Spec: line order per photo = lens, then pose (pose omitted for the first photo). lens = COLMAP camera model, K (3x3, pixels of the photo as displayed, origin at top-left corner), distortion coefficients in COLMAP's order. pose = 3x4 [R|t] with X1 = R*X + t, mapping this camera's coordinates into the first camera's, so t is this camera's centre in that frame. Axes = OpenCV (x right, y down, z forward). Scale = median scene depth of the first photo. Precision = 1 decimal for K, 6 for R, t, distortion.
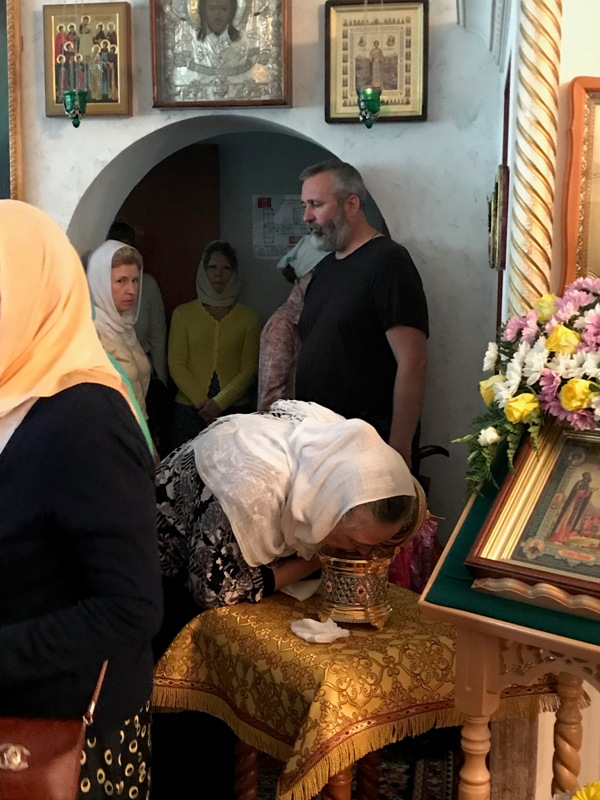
lens RADIAL K [[1210.4, 0, 300.0], [0, 1210.4, 400.3], [0, 0, 1]] dist [0.015464, 0.000000]
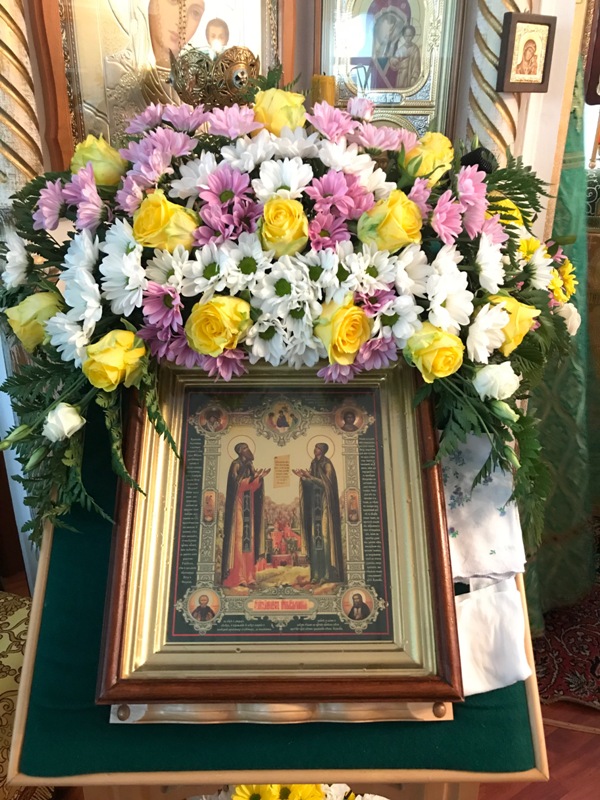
lens RADIAL K [[664.0, 0, 299.8], [0, 664.0, 399.2], [0, 0, 1]] dist [0.038953, 0.003194]
pose [[0.761219, -0.257156, 0.595329, 0.063828], [0.083951, 0.949368, 0.302742, -0.061237], [-0.643038, -0.180474, 0.744265, 0.727051]]
